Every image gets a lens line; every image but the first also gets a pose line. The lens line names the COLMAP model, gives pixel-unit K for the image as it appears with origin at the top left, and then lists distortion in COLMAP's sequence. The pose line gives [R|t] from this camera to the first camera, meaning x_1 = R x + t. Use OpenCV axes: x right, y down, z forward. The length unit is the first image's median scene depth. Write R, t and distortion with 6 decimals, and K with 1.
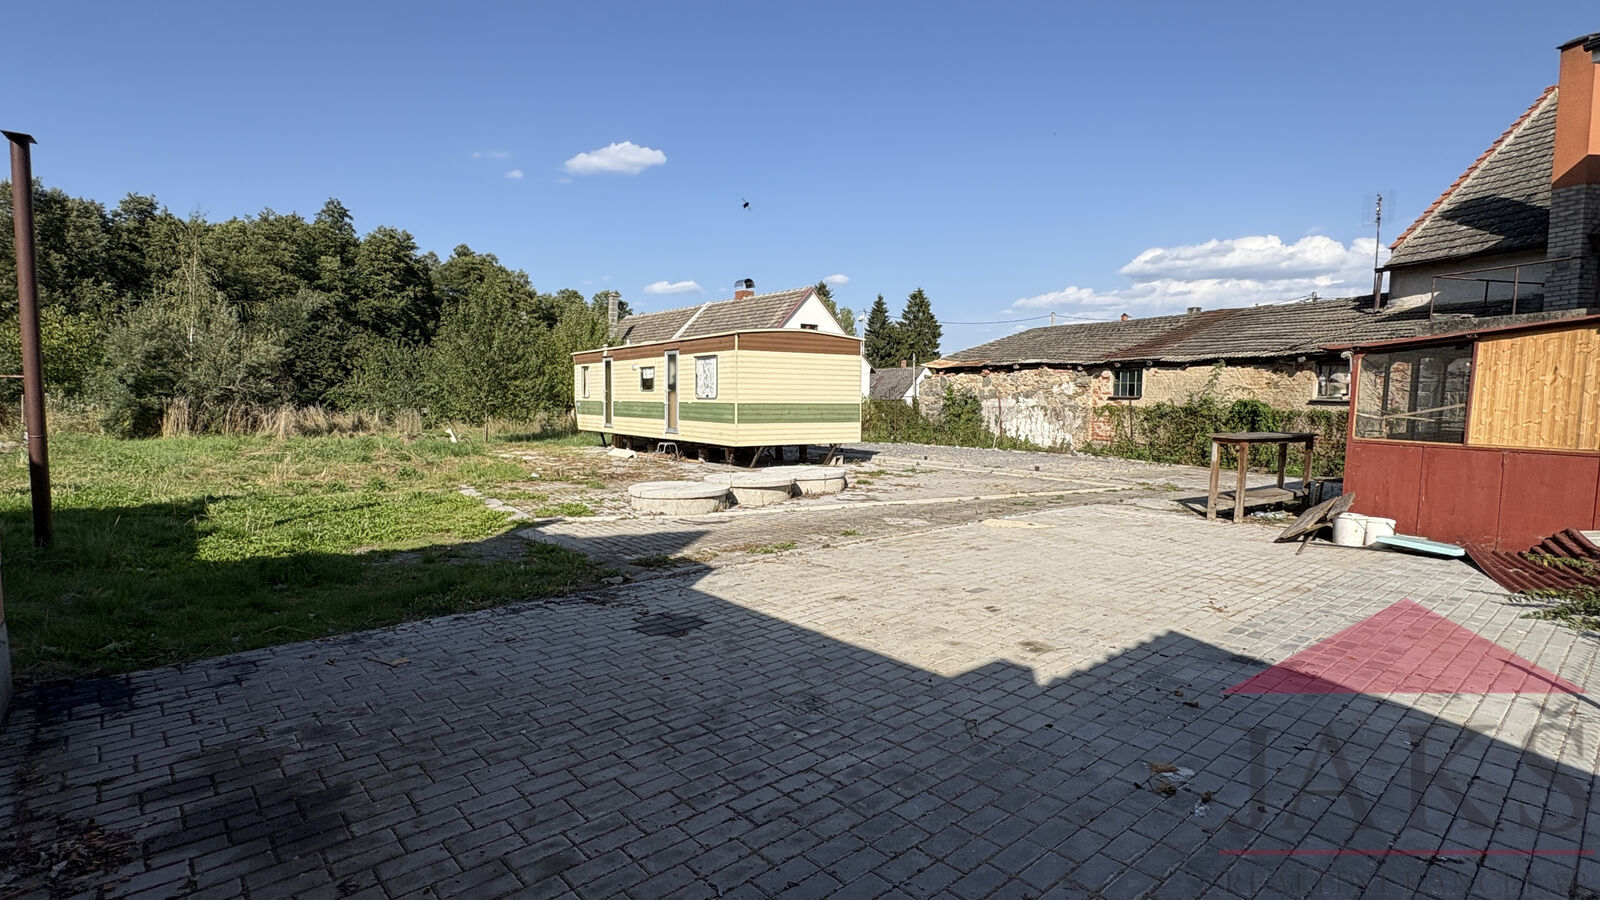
lens RADIAL K [[785.9, 0, 800.0], [0, 785.9, 450.0], [0, 0, 1]] dist [-0.002403, -0.000248]
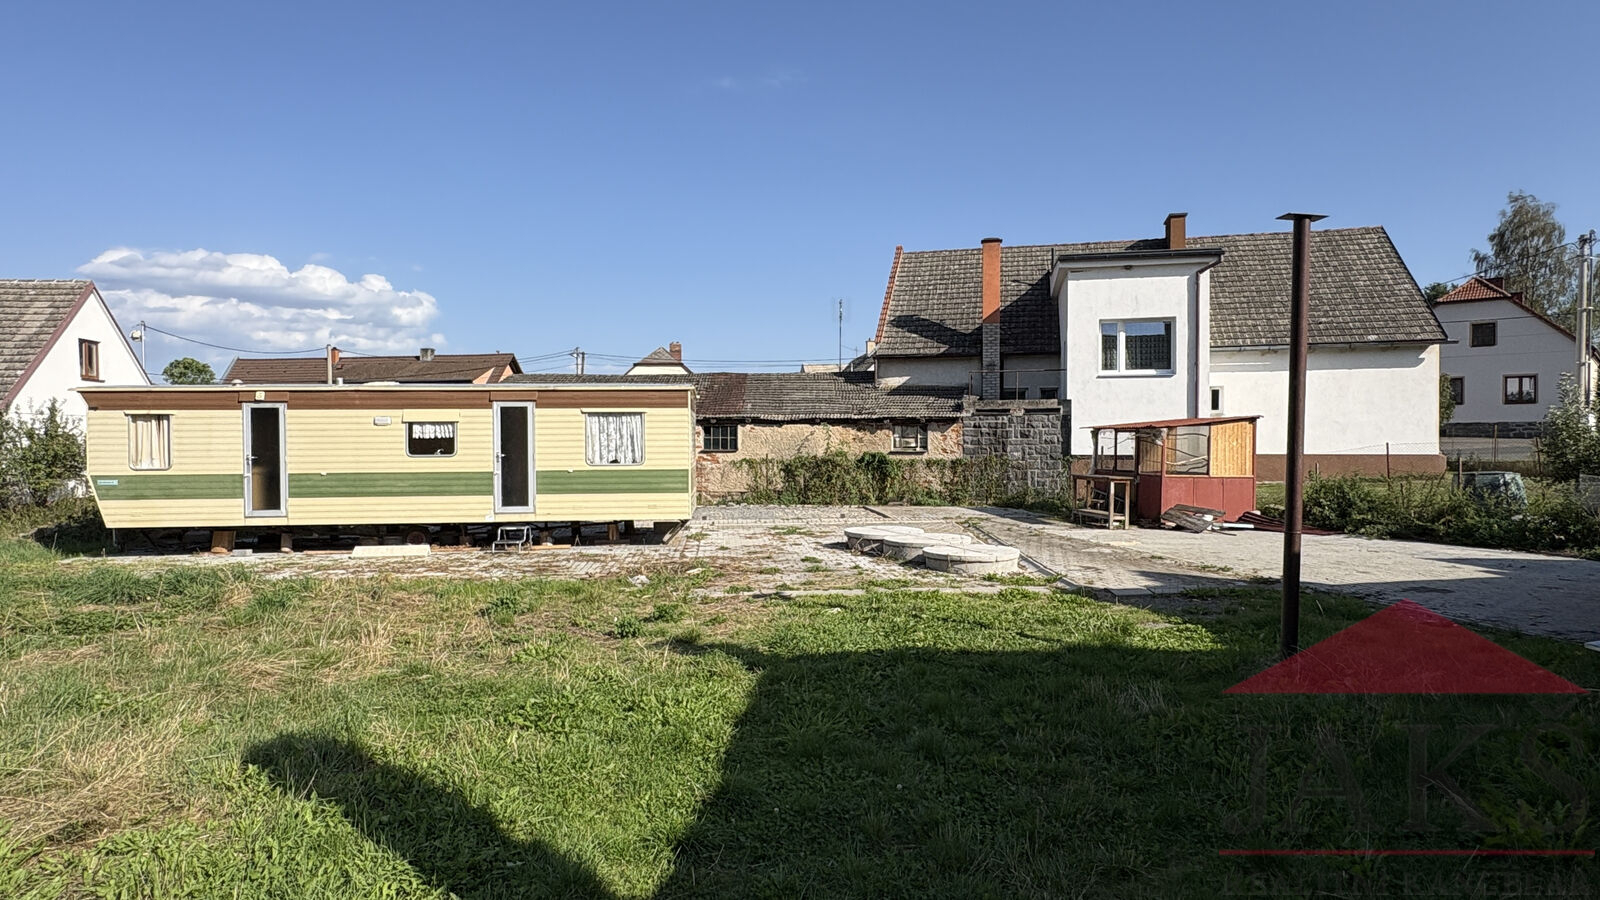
lens RADIAL K [[909.7, 0, 800.0], [0, 909.7, 450.0], [0, 0, 1]] dist [0.002605, 0.000072]
pose [[0.490290, -0.018961, 0.871353, -0.721943], [0.067887, 0.997557, -0.016491, -0.044638], [-0.868911, 0.067238, 0.490380, 0.317457]]
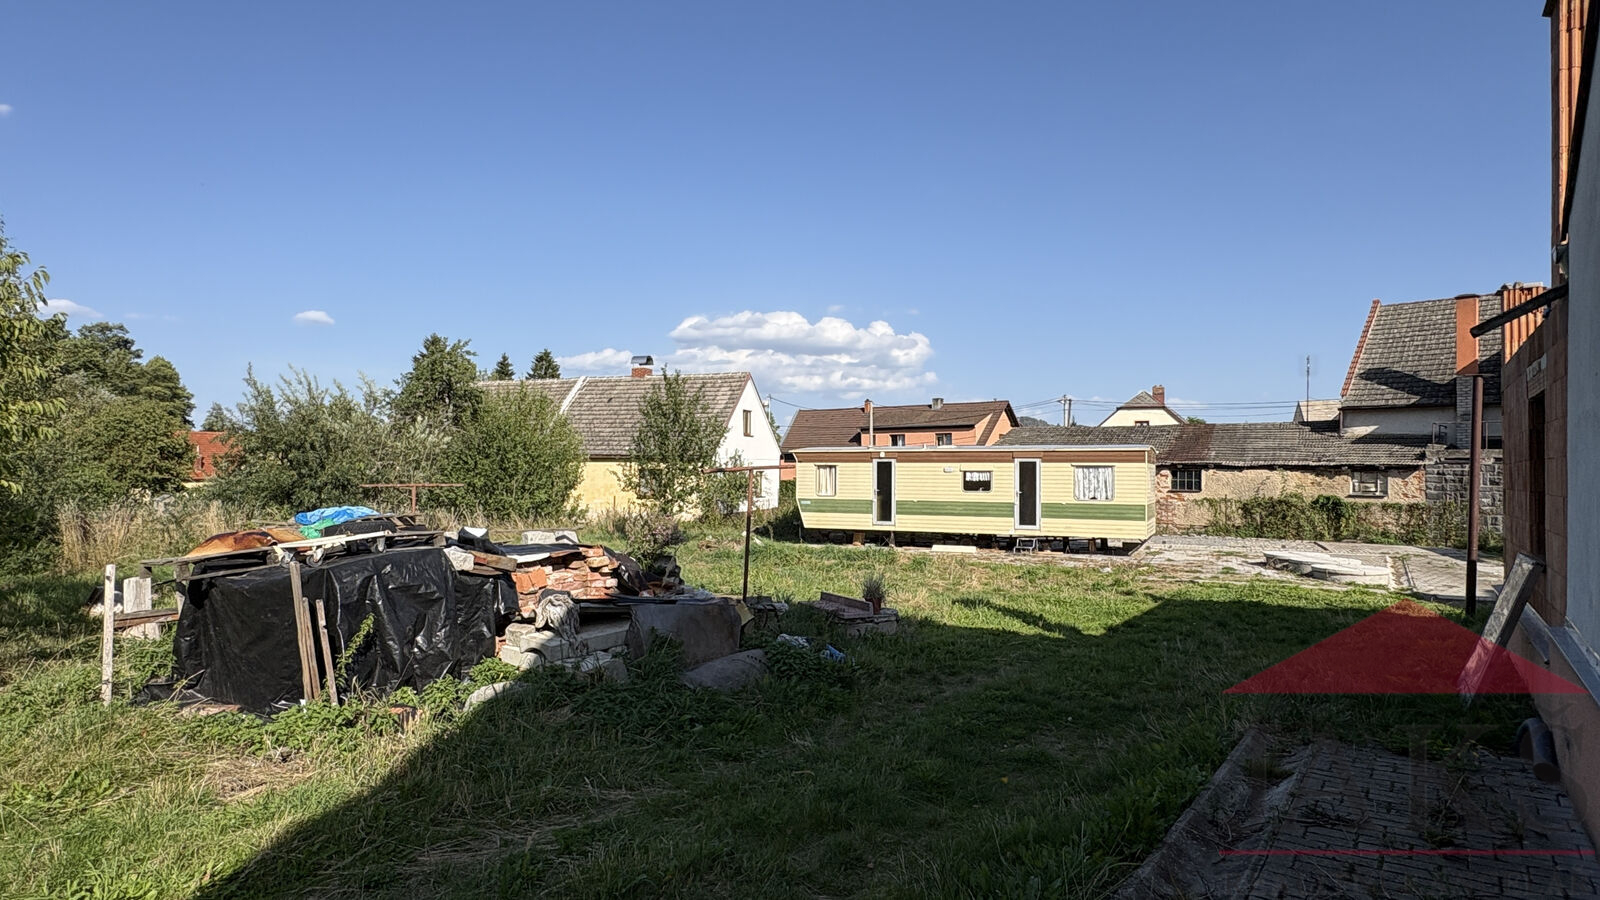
lens RADIAL K [[909.7, 0, 800.0], [0, 909.7, 450.0], [0, 0, 1]] dist [0.002605, 0.000072]
pose [[0.858775, 0.012434, 0.512201, -1.058049], [0.032860, 0.996311, -0.079281, -0.039666], [-0.511297, 0.084916, 0.855198, 0.013623]]
